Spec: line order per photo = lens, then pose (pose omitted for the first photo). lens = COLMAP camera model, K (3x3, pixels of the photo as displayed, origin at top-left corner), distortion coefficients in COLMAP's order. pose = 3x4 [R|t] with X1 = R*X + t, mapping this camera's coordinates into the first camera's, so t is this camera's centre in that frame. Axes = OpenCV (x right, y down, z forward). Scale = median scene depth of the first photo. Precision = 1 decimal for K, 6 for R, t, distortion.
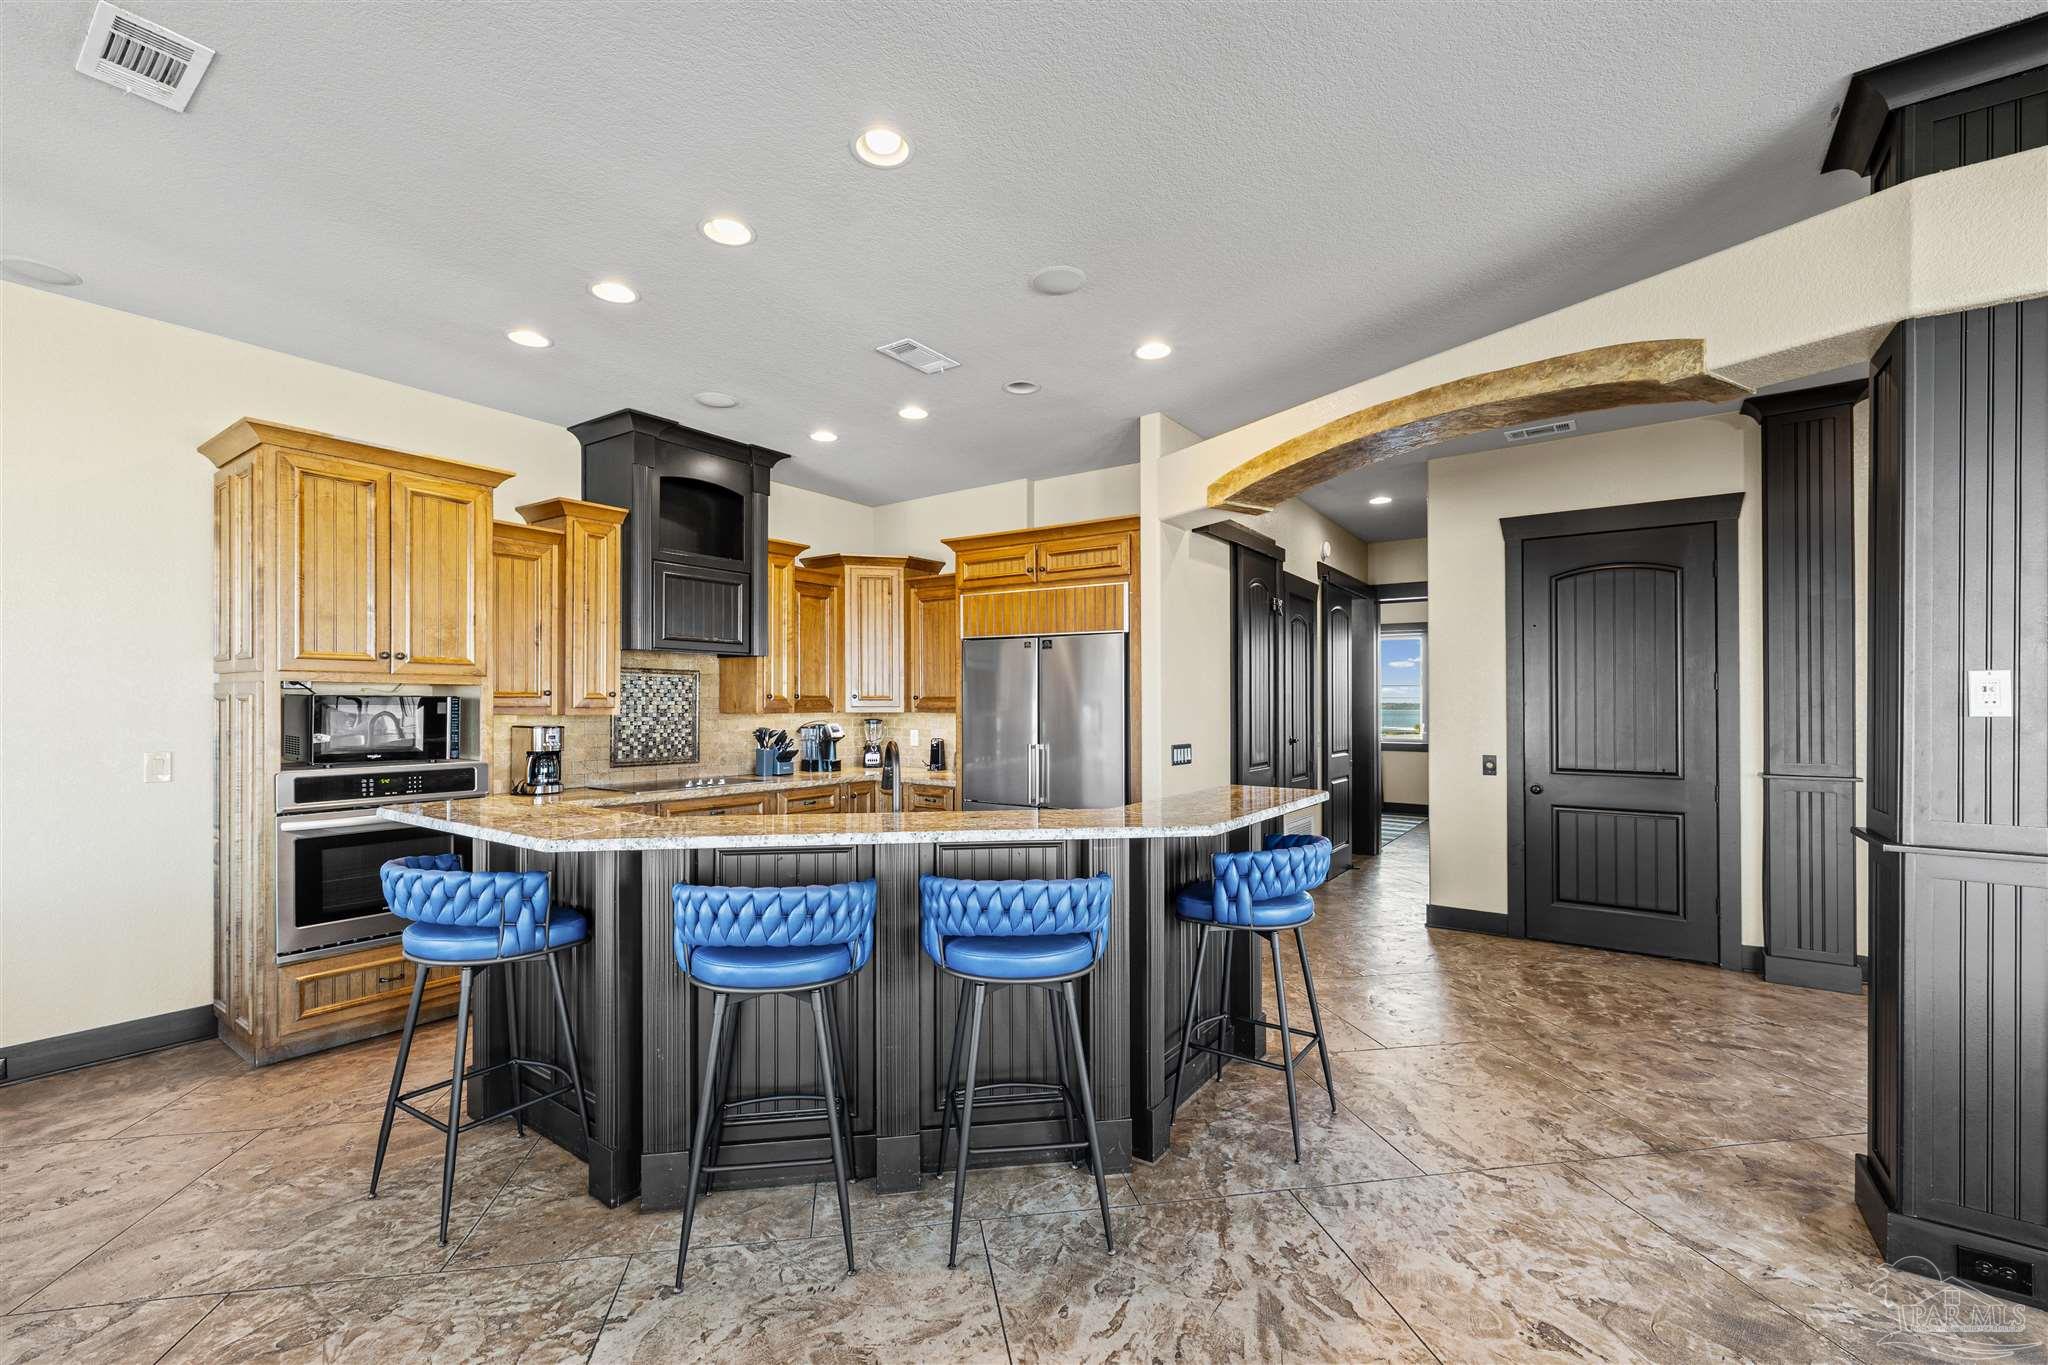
lens RADIAL K [[880.6, 0, 979.7], [0, 880.6, 717.1], [0, 0, 1]] dist [0.001169, 0.000679]
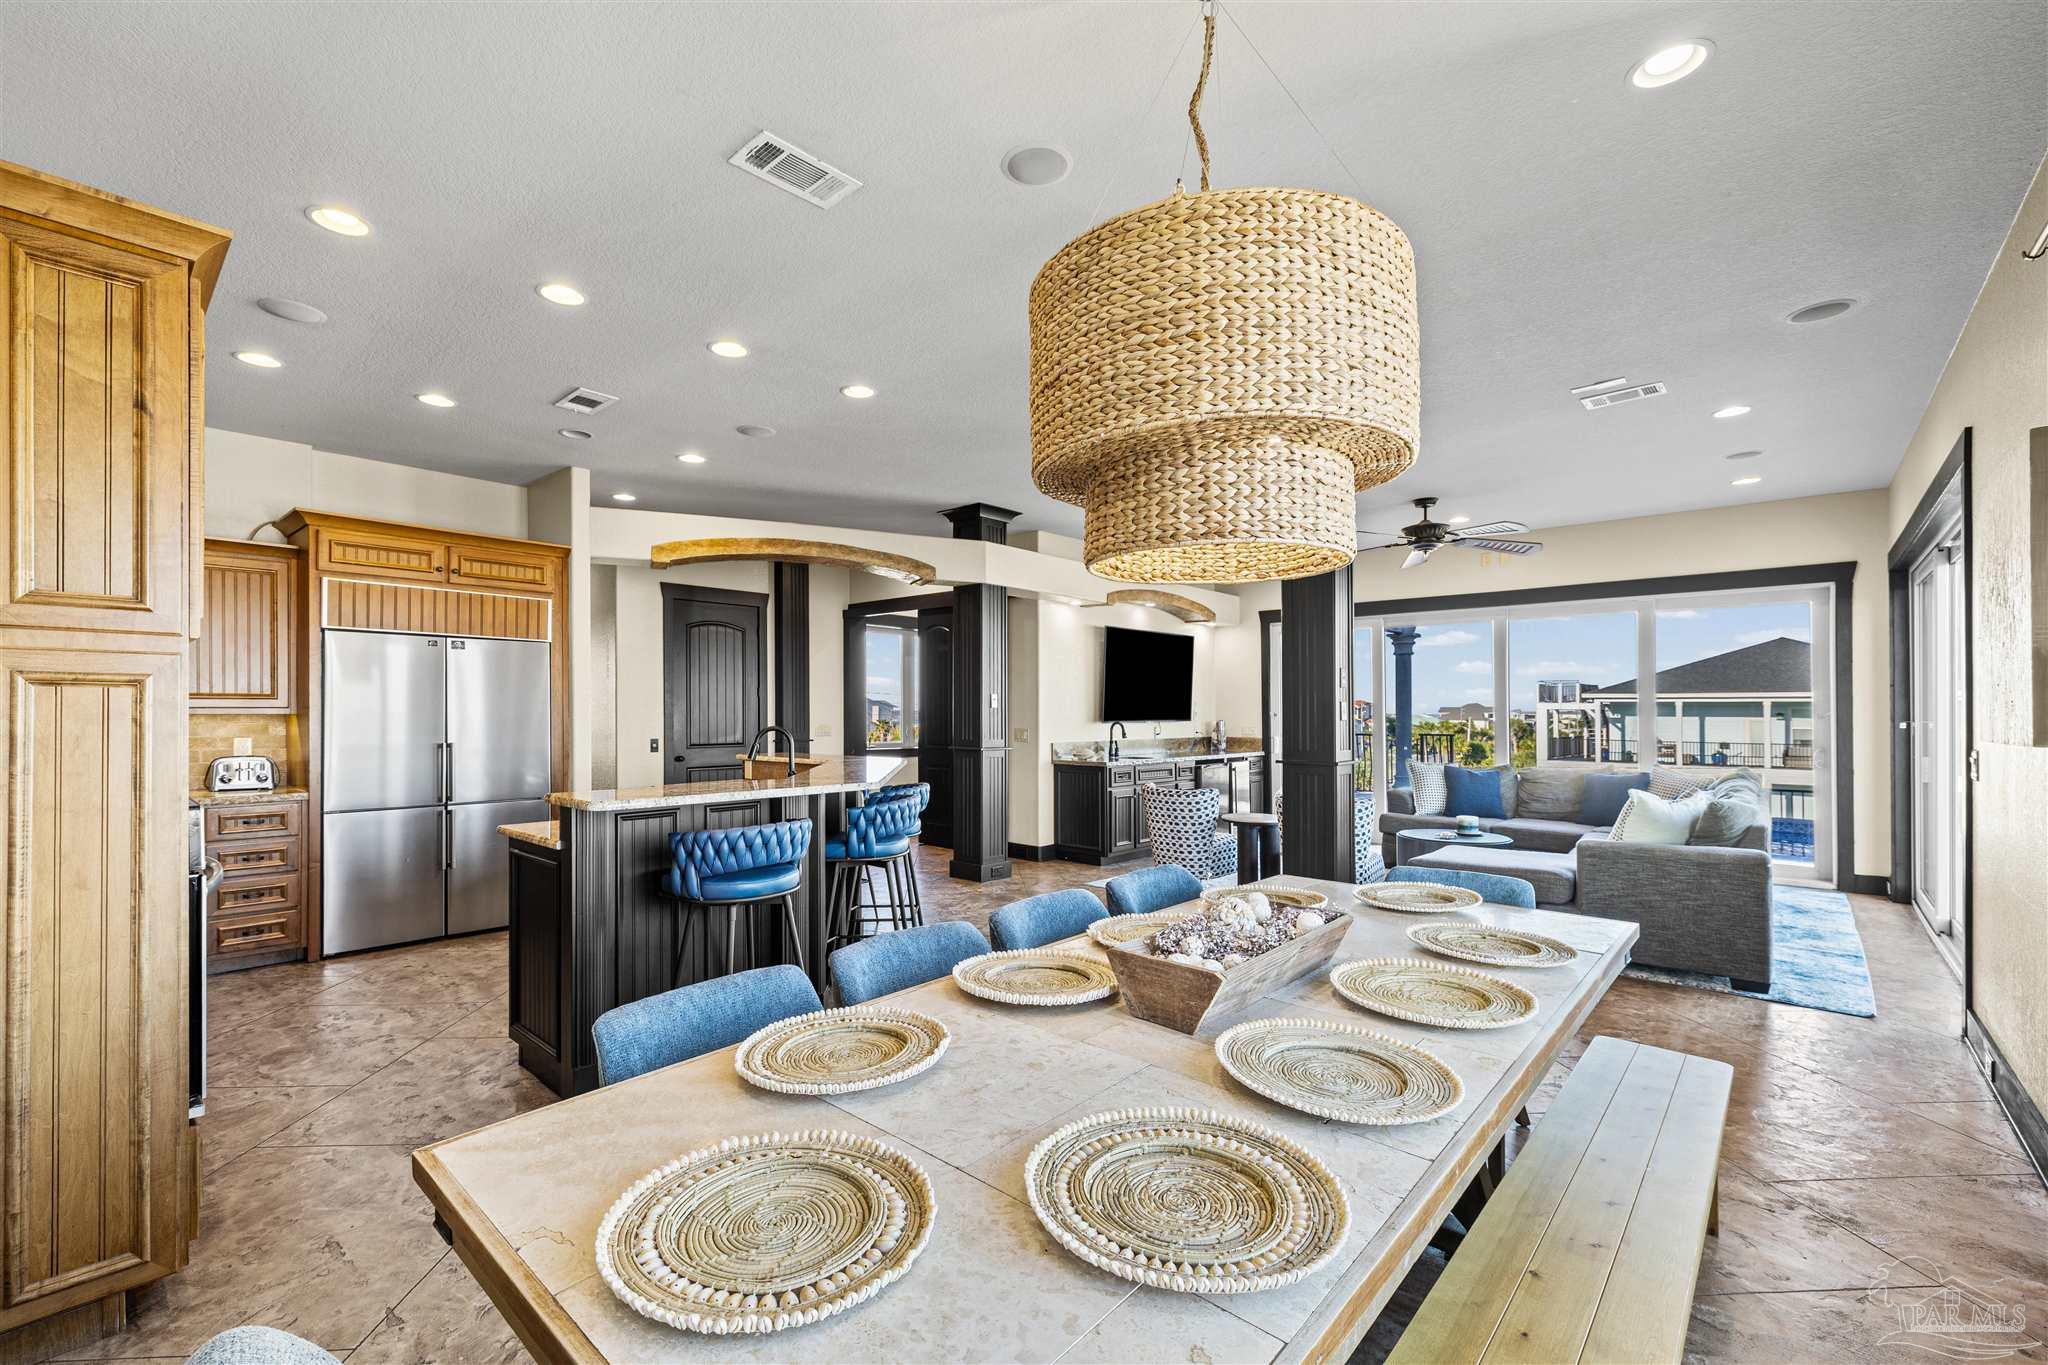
lens RADIAL K [[880.6, 0, 1020.2], [0, 880.6, 696.1], [0, 0, 1]] dist [0.001169, 0.000679]
pose [[0.089689, 0.008815, 0.995931, -0.948977], [0.001509, 0.999958, -0.008987, -0.015676], [-0.995969, 0.002309, 0.089672, 0.282466]]
